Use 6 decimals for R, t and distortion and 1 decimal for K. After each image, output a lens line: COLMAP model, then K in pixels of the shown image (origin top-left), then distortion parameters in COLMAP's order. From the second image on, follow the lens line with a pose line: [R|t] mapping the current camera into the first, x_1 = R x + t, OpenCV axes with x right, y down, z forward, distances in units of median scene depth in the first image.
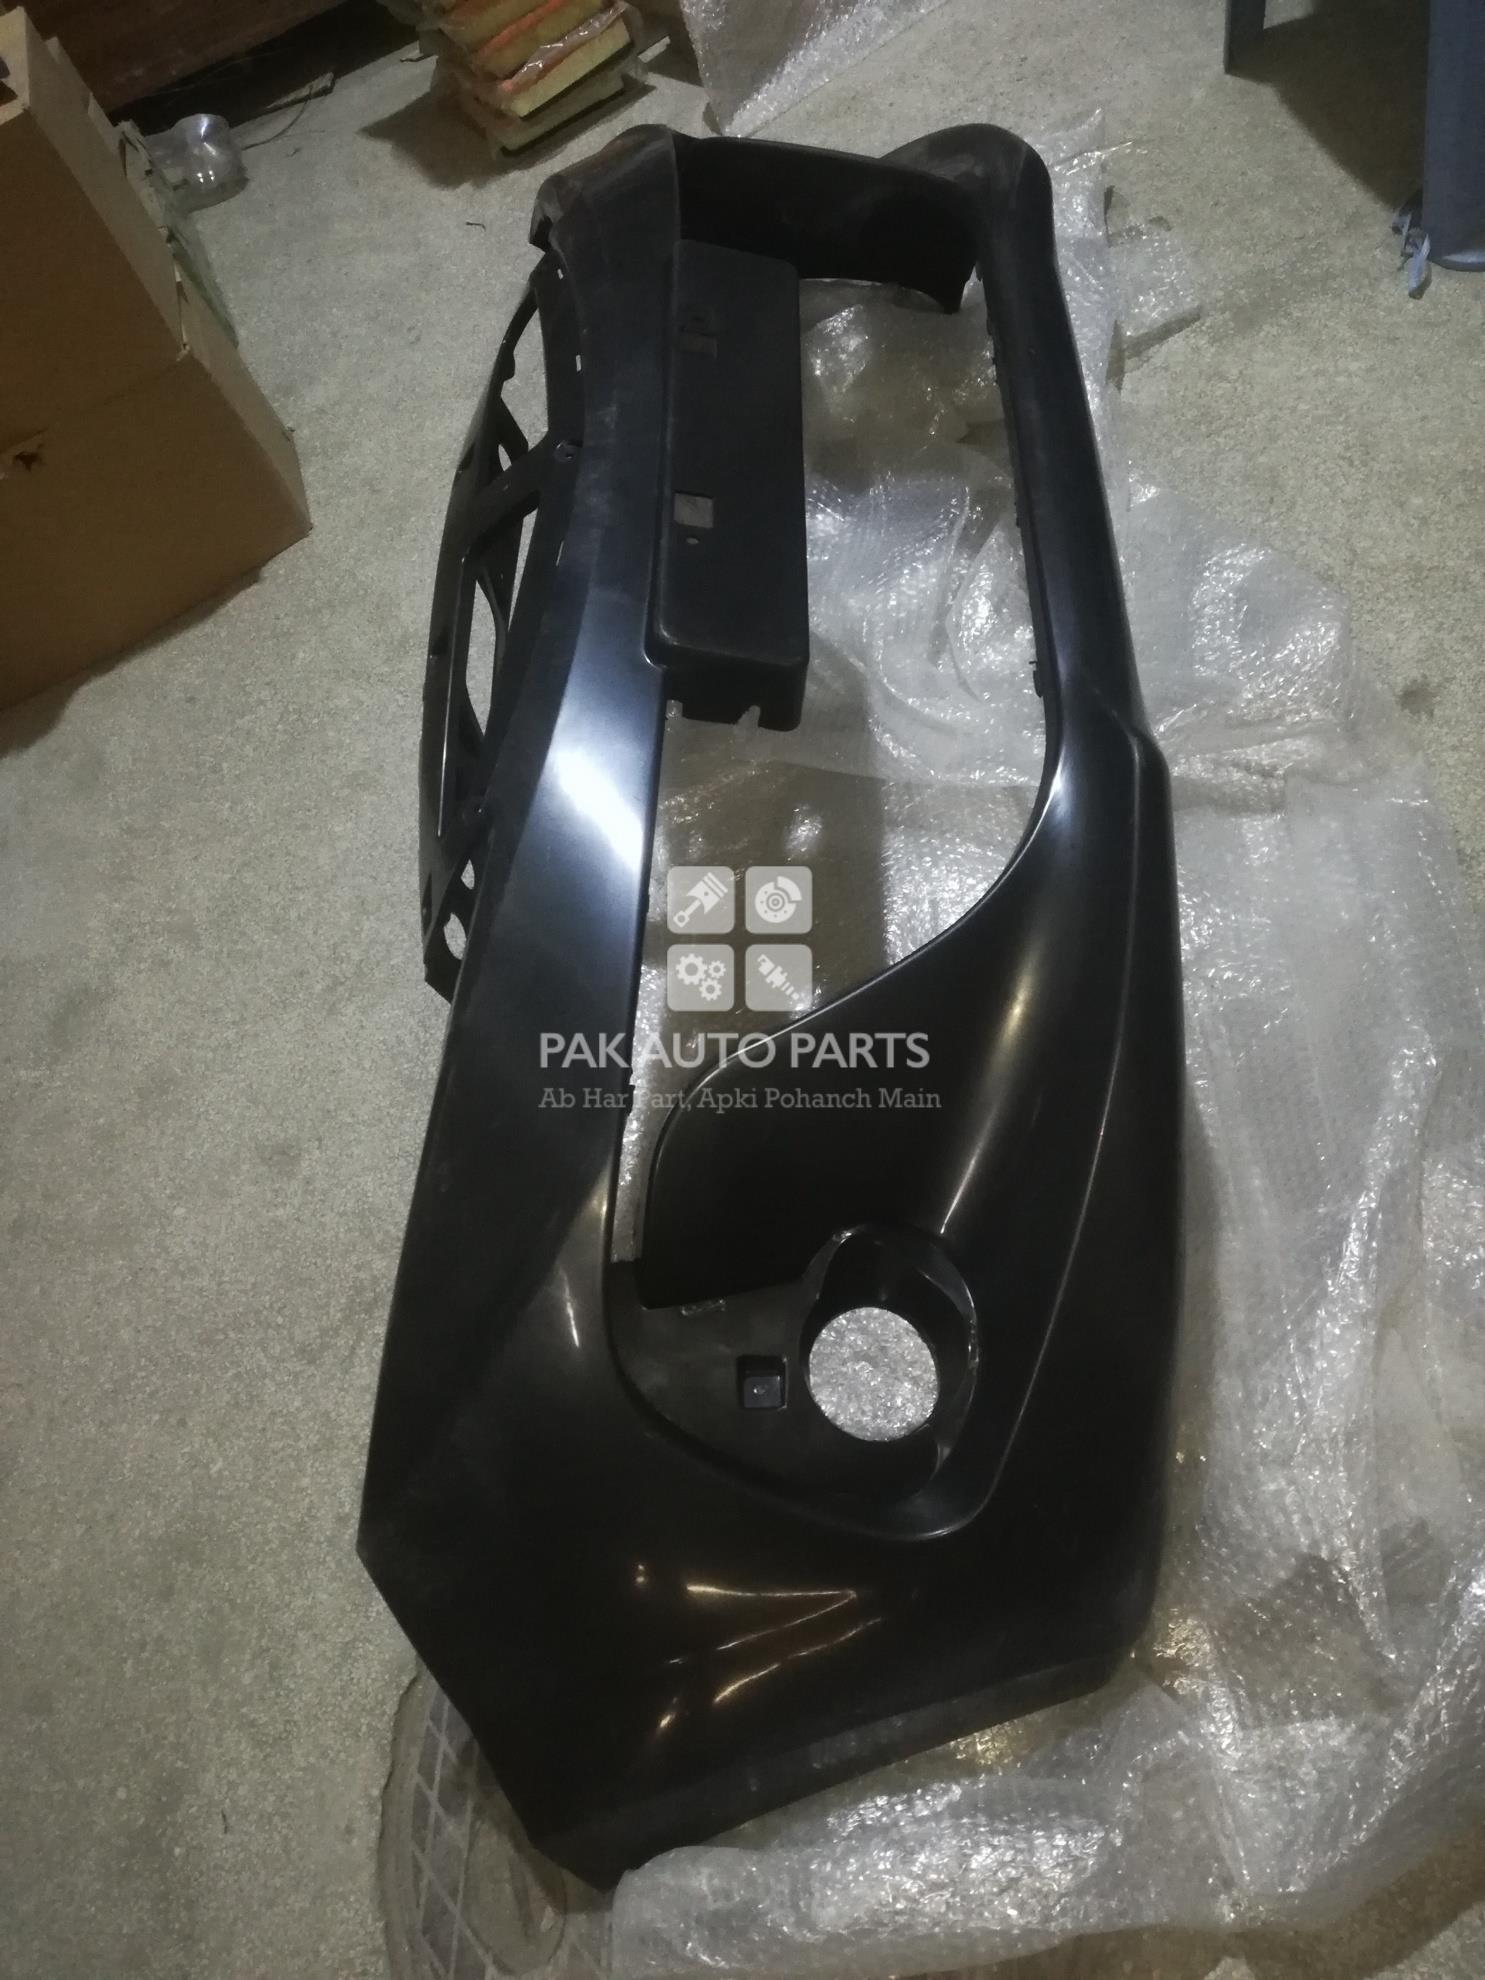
lens RADIAL K [[1499.1, 0, 736.8], [0, 1499.1, 986.8], [0, 0, 1]] dist [0.041484, -0.069518]
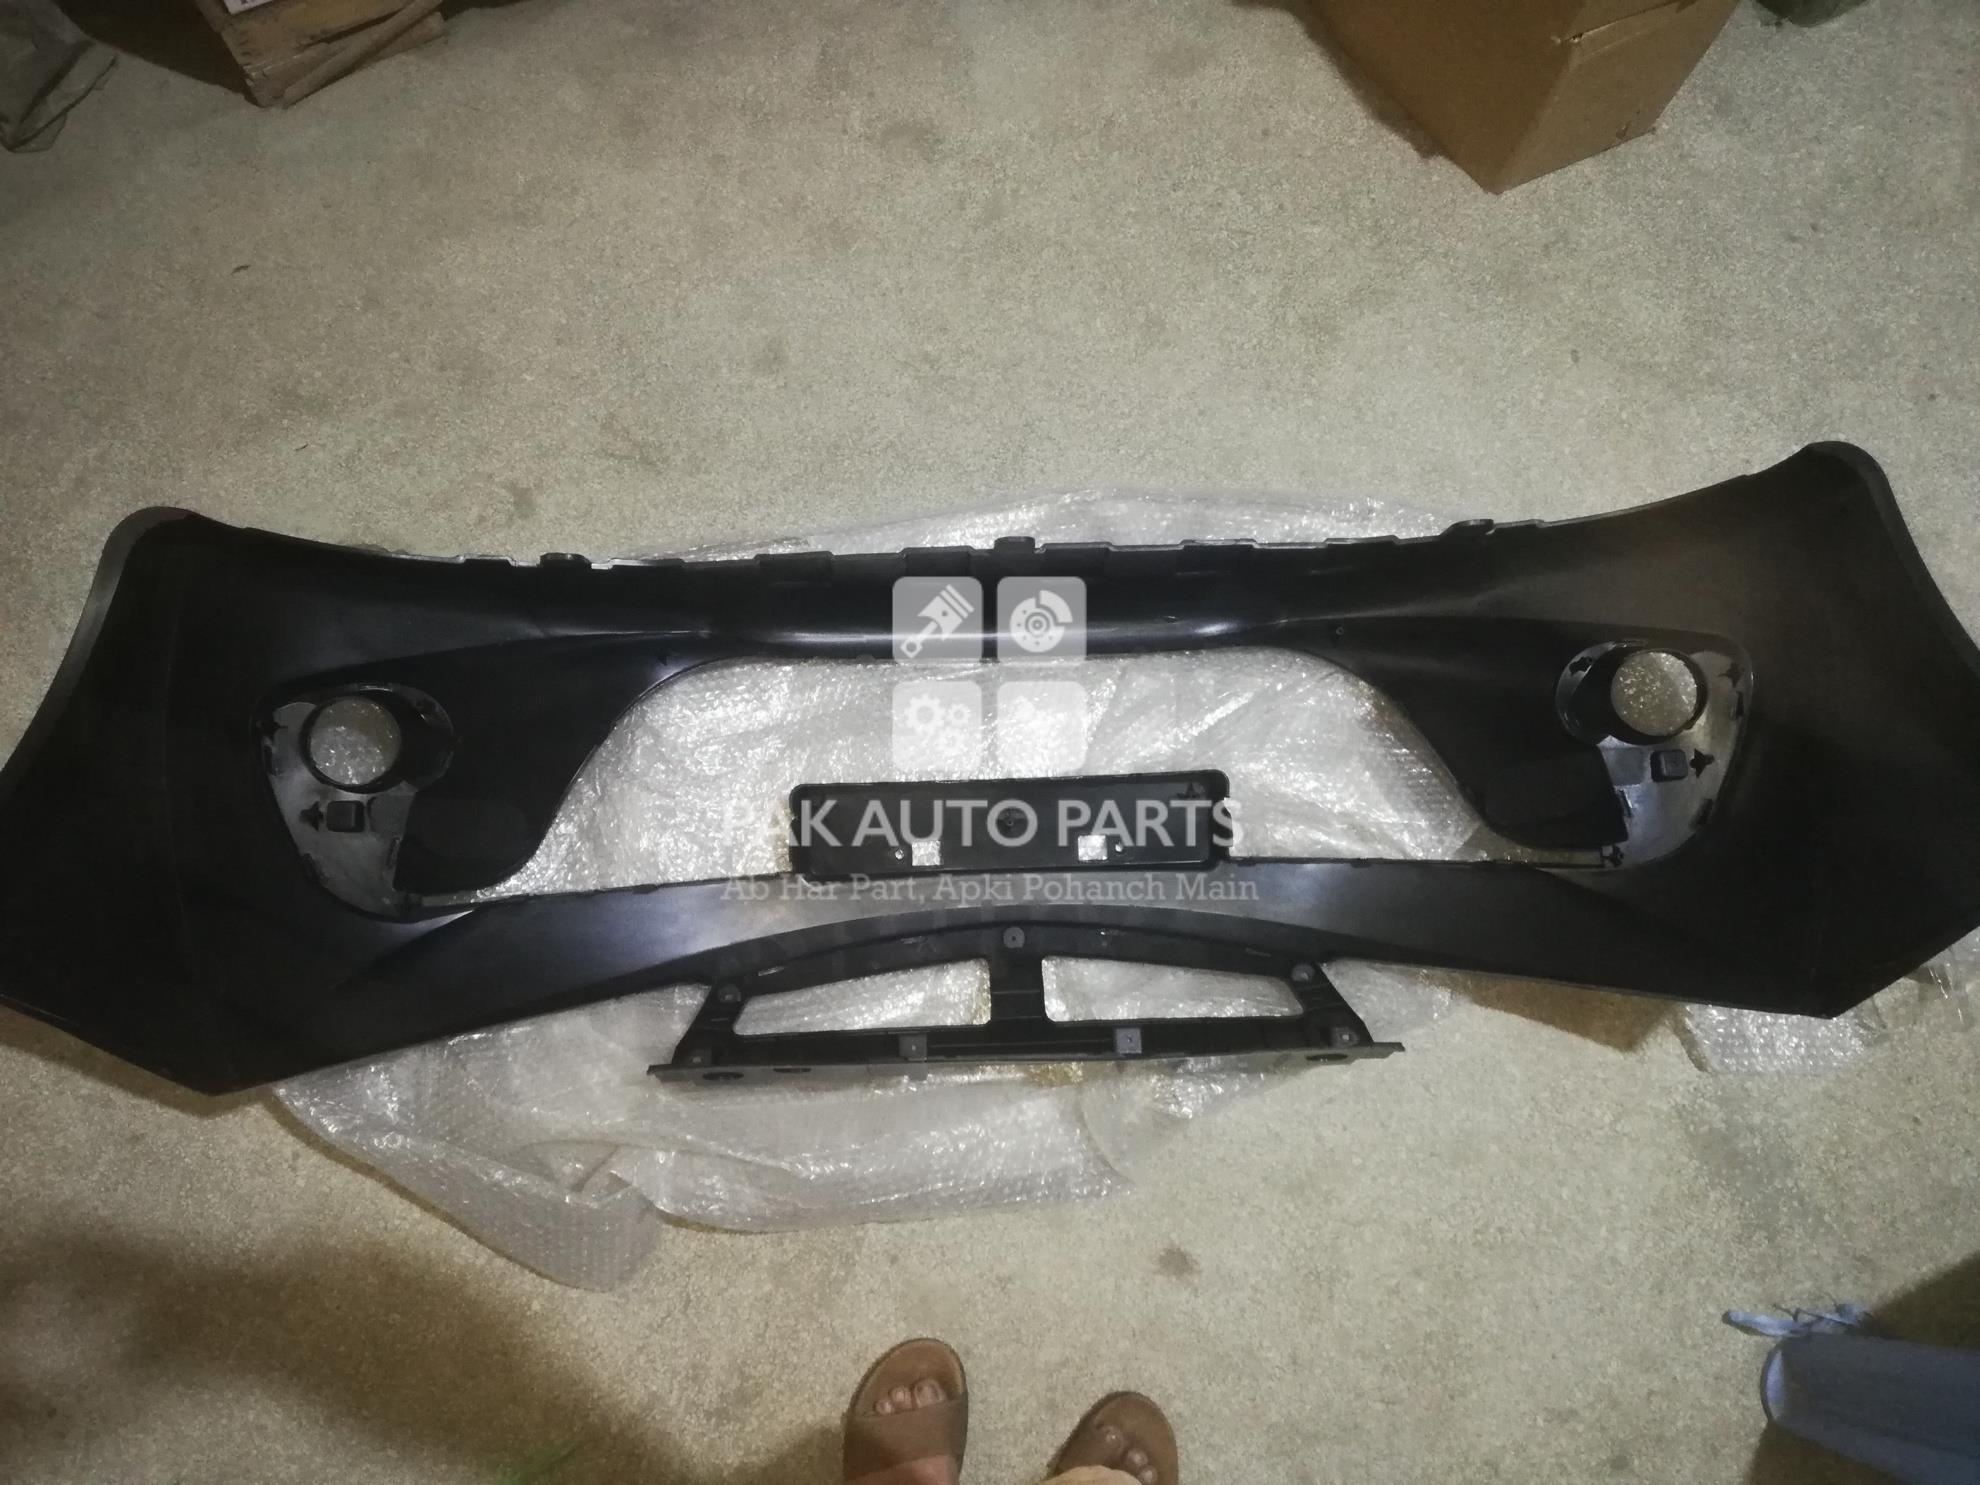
lens RADIAL K [[1499.1, 0, 983.0], [0, 1499.1, 743.9], [0, 0, 1]] dist [0.041484, -0.069518]
pose [[0.116378, 0.992990, 0.020667, 0.013780], [-0.867126, 0.091436, 0.489624, -0.586212], [0.484302, -0.074903, 0.871689, -0.040822]]
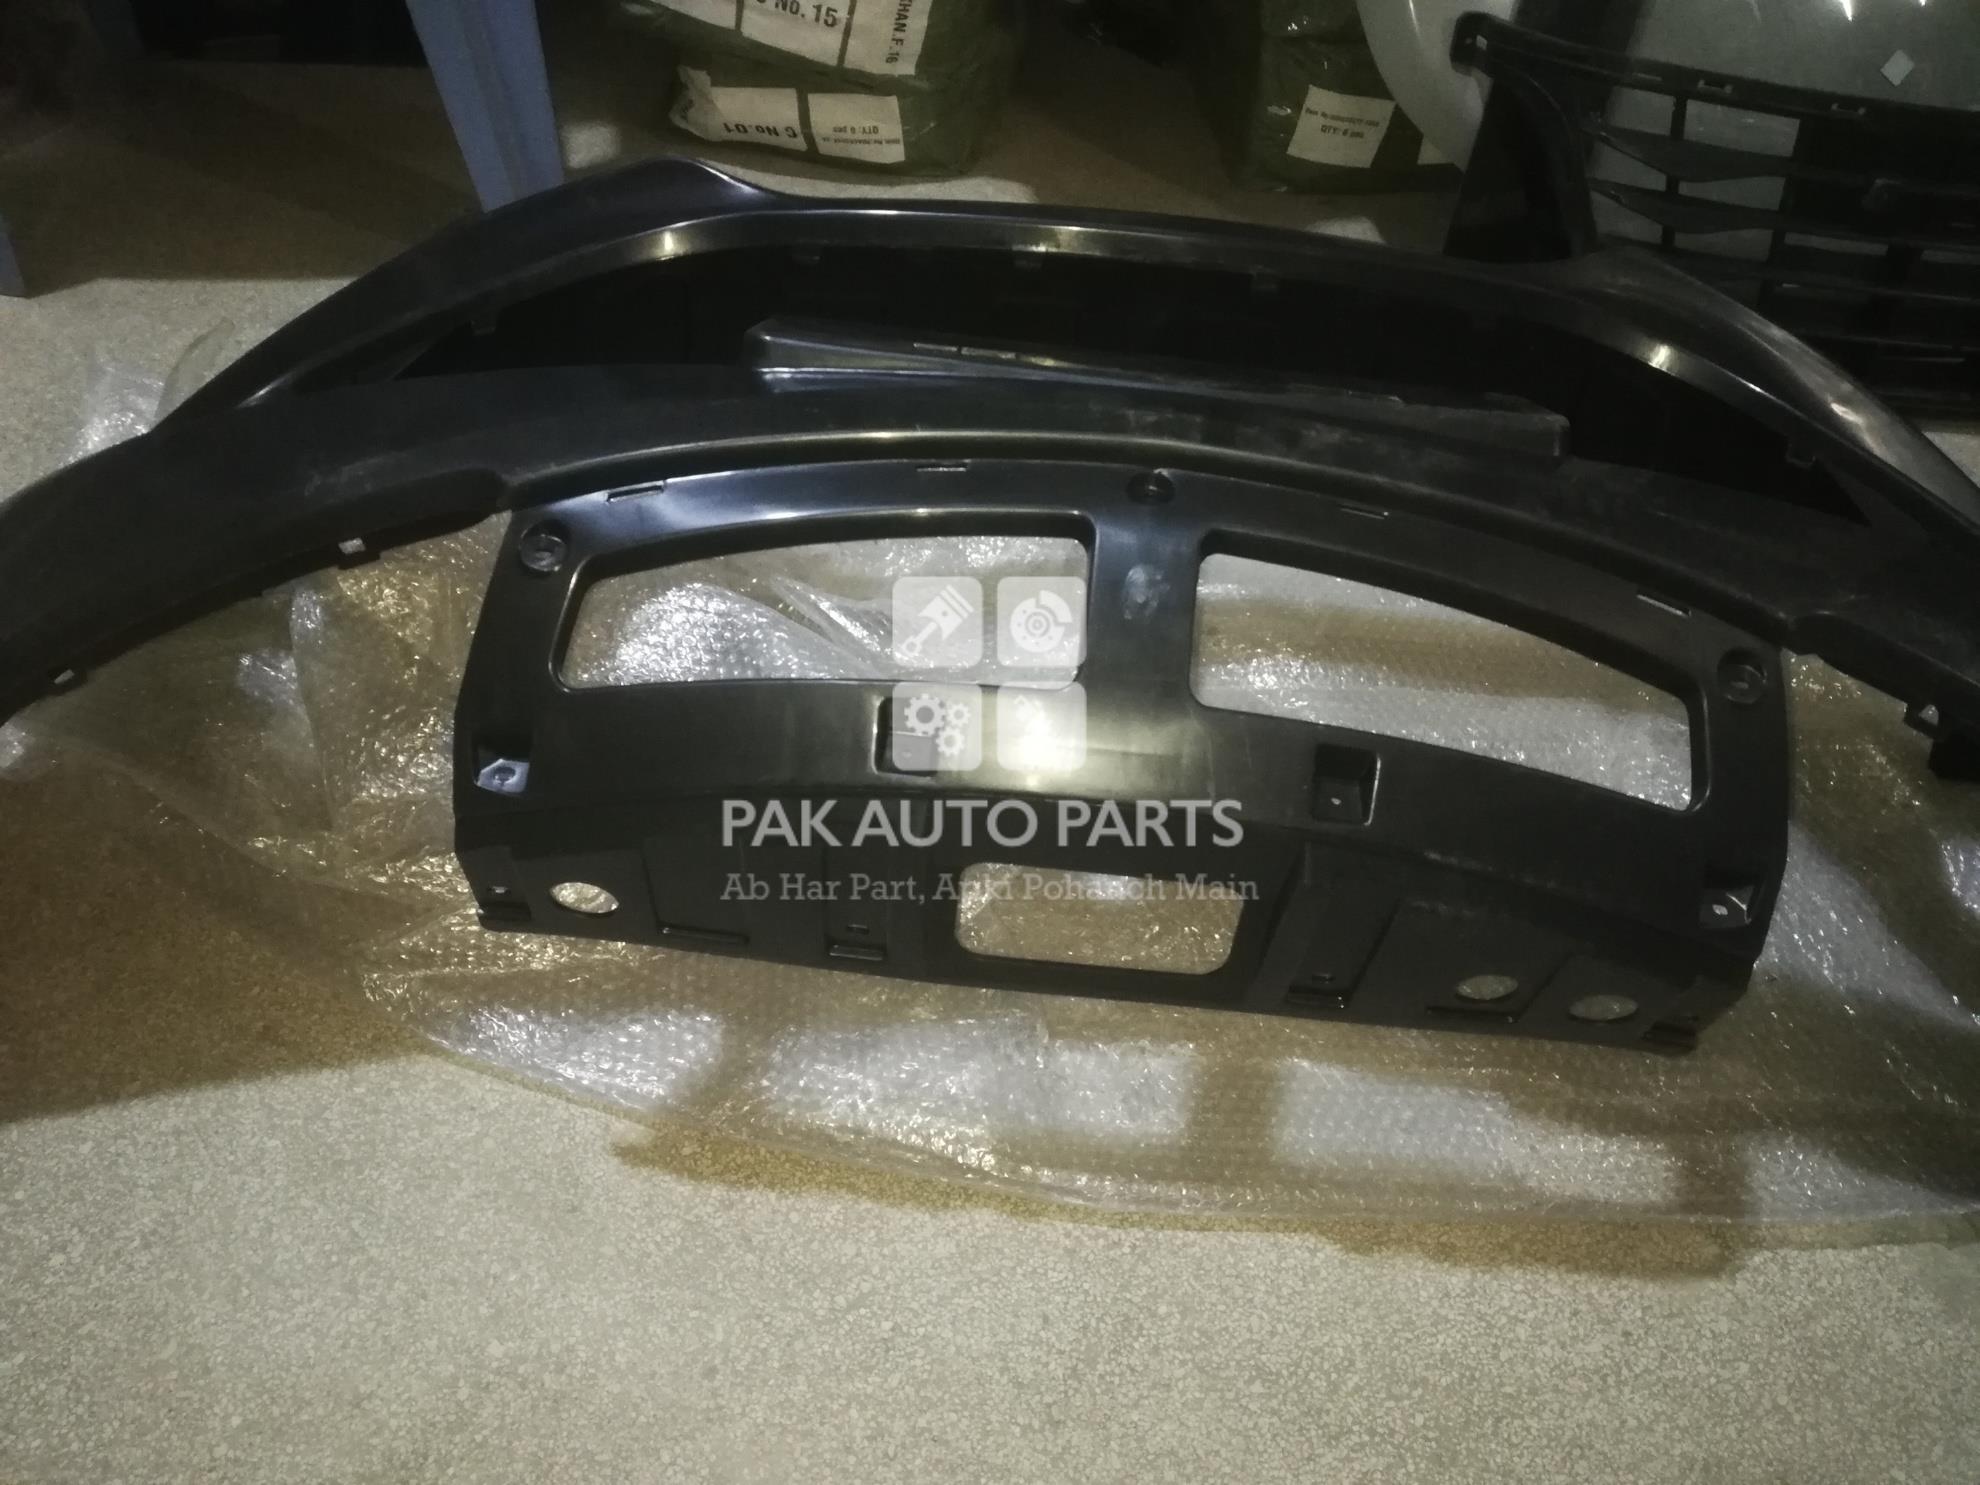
lens RADIAL K [[1499.1, 0, 995.5], [0, 1499.1, 735.8], [0, 0, 1]] dist [0.041484, -0.069518]
pose [[0.066016, -0.560301, 0.825654, -0.538613], [0.792929, 0.531768, 0.297466, -0.403917], [-0.605727, 0.635048, 0.479384, 0.572346]]
